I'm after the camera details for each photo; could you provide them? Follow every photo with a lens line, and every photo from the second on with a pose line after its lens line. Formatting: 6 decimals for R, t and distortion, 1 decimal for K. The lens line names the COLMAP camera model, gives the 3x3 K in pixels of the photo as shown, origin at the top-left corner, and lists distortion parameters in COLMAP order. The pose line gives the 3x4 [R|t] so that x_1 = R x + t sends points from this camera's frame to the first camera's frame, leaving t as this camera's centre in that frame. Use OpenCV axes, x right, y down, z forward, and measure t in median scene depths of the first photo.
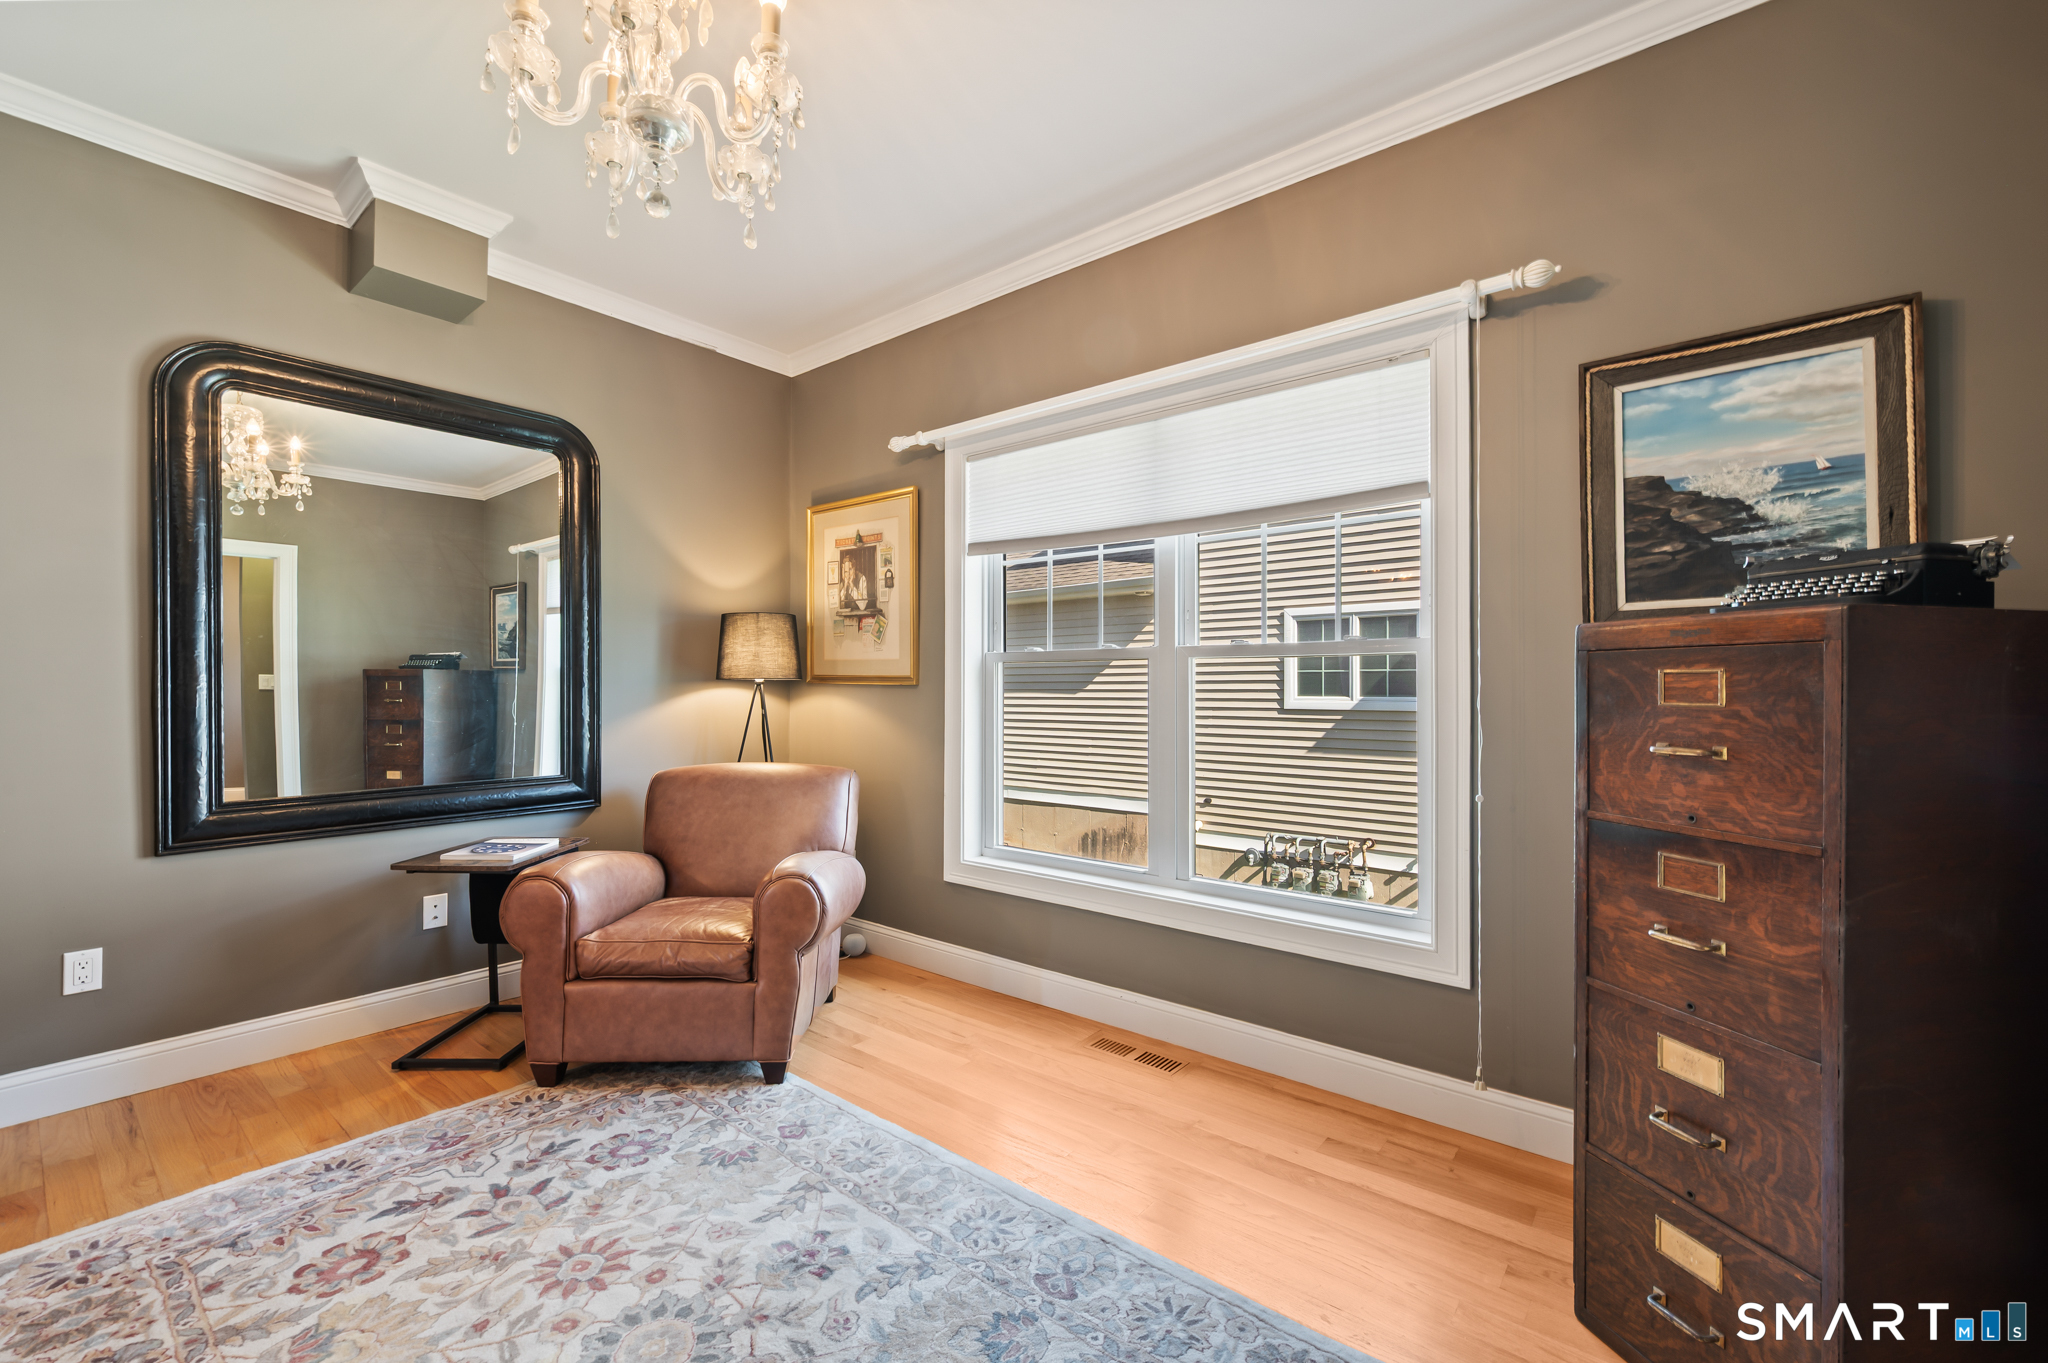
lens RADIAL K [[811.6, 0, 1020.9], [0, 811.6, 688.6], [0, 0, 1]] dist [0.002174, 0.000429]
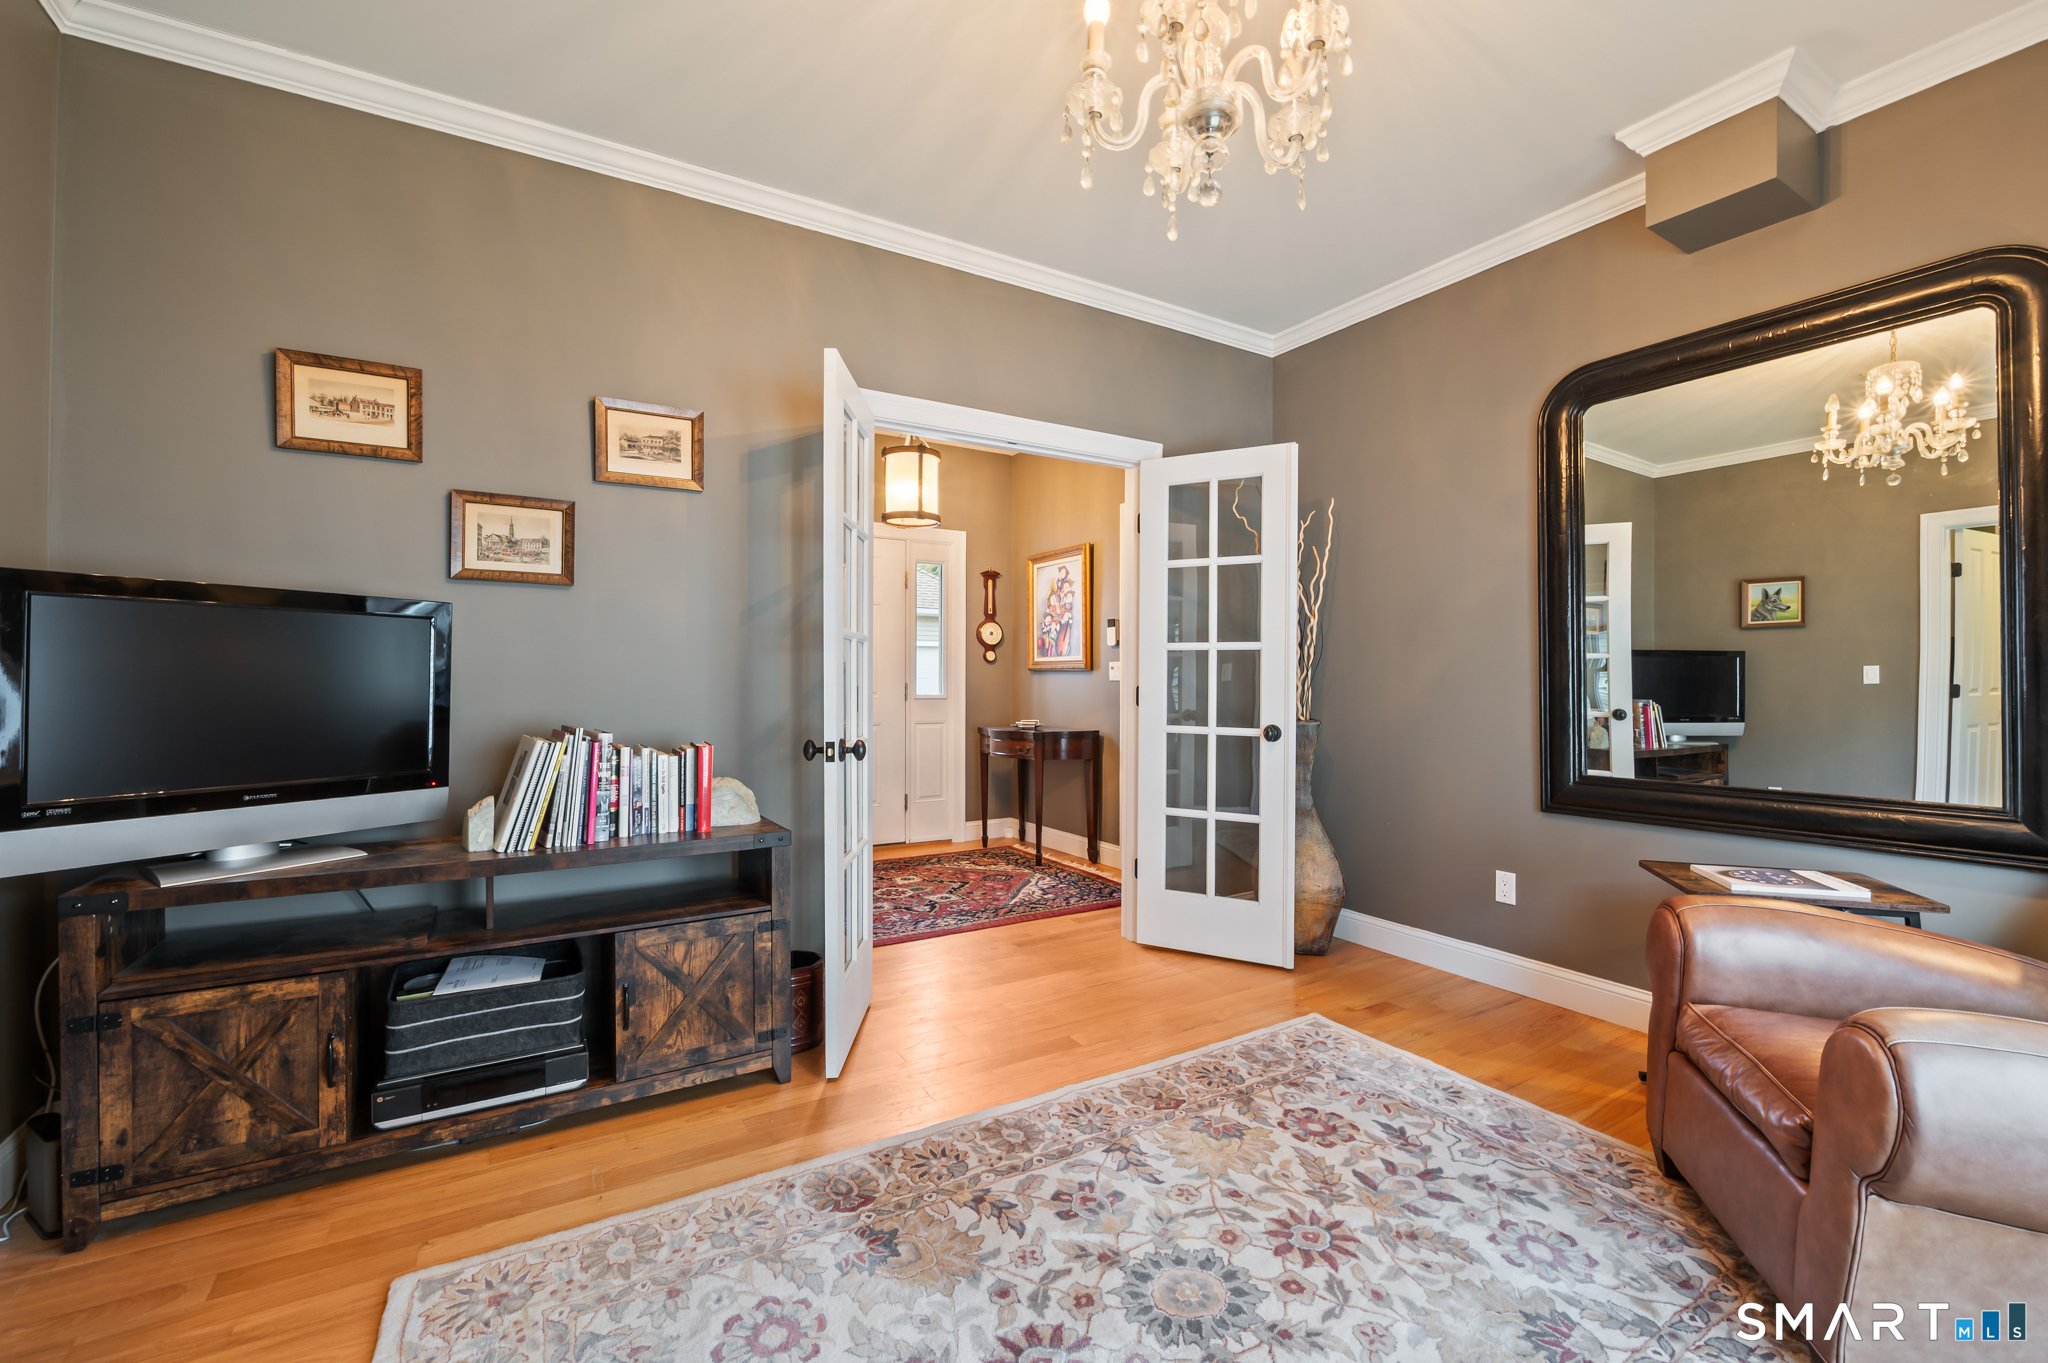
lens RADIAL K [[811.6, 0, 1017.2], [0, 811.6, 682.7], [0, 0, 1]] dist [0.002174, 0.000429]
pose [[-0.281250, -0.001113, -0.959634, 0.470833], [0.002598, 0.999995, -0.001922, 0.014873], [0.959631, -0.003034, -0.281246, 0.814898]]
